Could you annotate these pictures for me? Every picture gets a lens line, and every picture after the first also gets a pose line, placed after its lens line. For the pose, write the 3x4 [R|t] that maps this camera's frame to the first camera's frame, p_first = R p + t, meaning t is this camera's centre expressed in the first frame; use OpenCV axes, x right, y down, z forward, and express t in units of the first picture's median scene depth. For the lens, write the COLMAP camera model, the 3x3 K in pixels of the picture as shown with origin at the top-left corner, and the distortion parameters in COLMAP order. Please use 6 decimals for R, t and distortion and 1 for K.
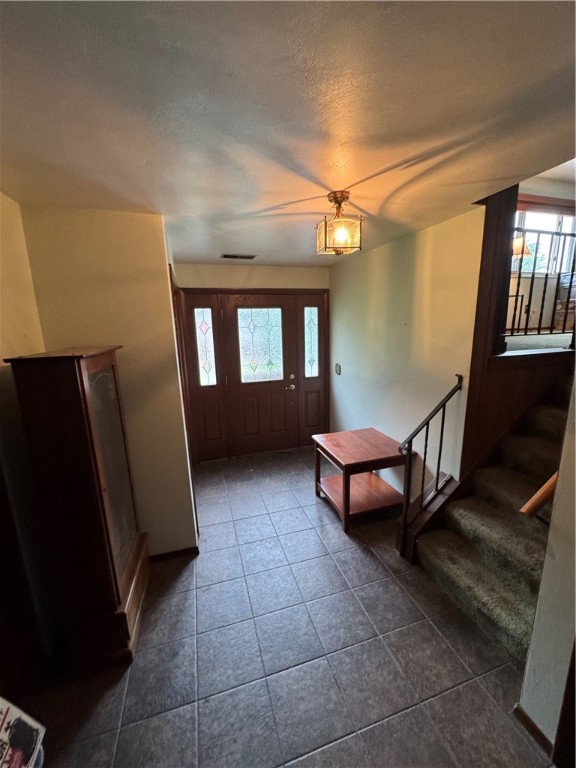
lens RADIAL K [[308.7, 0, 288.0], [0, 308.7, 385.5], [0, 0, 1]] dist [-0.001909, 0.000033]
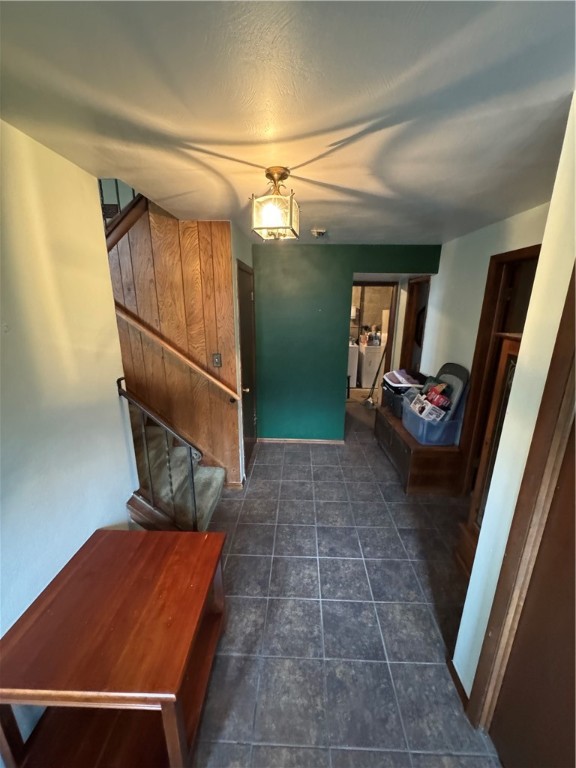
lens RADIAL K [[308.7, 0, 289.1], [0, 308.7, 385.8], [0, 0, 1]] dist [-0.001909, 0.000033]
pose [[-0.944728, -0.067979, 0.320730, -0.183157], [0.084918, 0.894148, 0.439646, -0.412021], [-0.316666, 0.442582, -0.838954, 1.849161]]
